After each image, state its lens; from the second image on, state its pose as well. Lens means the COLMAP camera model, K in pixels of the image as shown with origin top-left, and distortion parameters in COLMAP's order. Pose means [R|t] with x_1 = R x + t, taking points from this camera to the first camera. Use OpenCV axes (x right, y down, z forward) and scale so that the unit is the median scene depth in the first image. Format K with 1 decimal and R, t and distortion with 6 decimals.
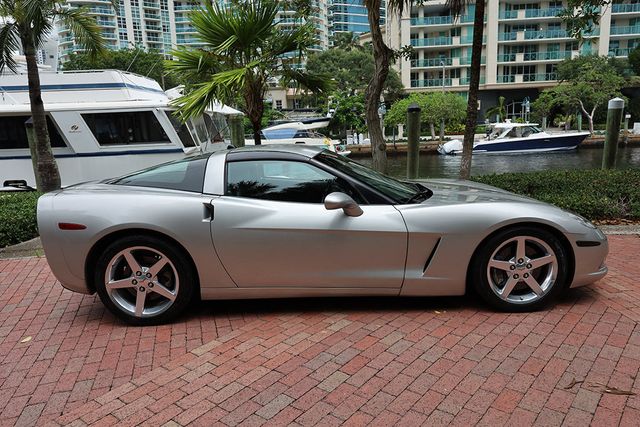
lens RADIAL K [[458.2, 0, 320.0], [0, 458.2, 213.5], [0, 0, 1]] dist [0.001448, -0.004510]
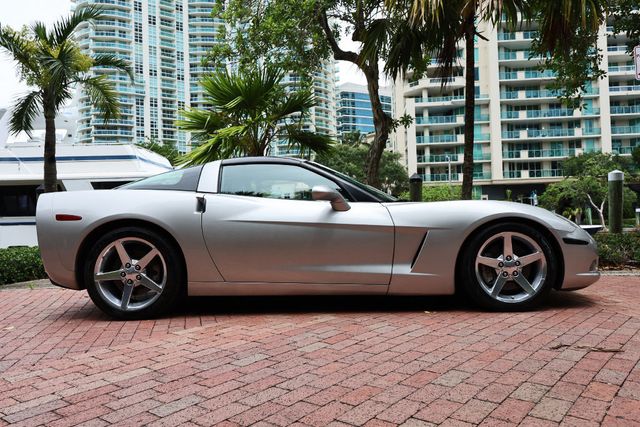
lens RADIAL K [[469.7, 0, 318.7], [0, 469.7, 214.9], [0, 0, 1]] dist [-0.001419, -0.002966]
pose [[0.999704, 0.012597, -0.020807, 0.042547], [-0.016607, 0.978515, -0.205504, 0.218441], [0.017771, 0.205788, 0.978435, -0.025840]]
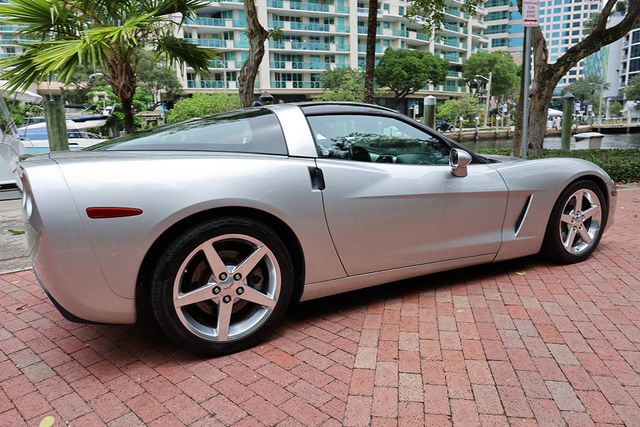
lens RADIAL K [[458.2, 0, 320.0], [0, 458.2, 213.5], [0, 0, 1]] dist [0.001448, -0.004510]
pose [[0.879282, -0.076216, 0.470164, -0.555931], [0.080727, 0.996680, 0.010594, 0.042827], [-0.469411, 0.028640, 0.882515, 0.331189]]
